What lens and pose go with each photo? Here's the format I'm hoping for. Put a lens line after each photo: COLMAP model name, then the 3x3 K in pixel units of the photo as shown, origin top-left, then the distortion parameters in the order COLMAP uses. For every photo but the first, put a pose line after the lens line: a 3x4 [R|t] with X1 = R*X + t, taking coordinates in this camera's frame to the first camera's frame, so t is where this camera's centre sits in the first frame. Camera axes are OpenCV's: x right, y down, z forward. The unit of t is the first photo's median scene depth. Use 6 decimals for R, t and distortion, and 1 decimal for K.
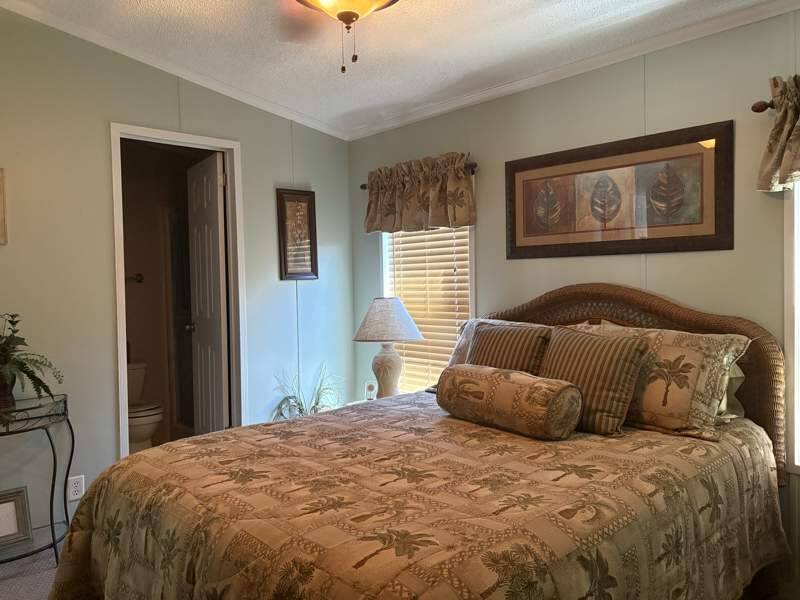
lens RADIAL K [[604.1, 0, 400.0], [0, 604.1, 301.1], [0, 0, 1]] dist [0.014982, 0.001259]
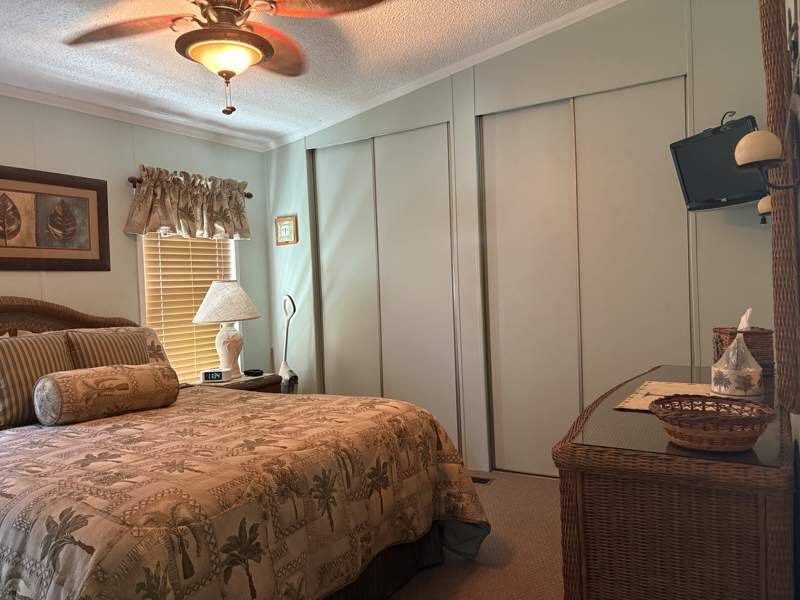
lens RADIAL K [[604.1, 0, 399.9], [0, 604.1, 298.6], [0, 0, 1]] dist [0.014982, 0.001259]
pose [[-0.236109, 0.009361, 0.971681, -0.972672], [0.076360, 0.997040, 0.008949, 0.017984], [-0.968722, 0.076311, -0.236125, 0.670500]]
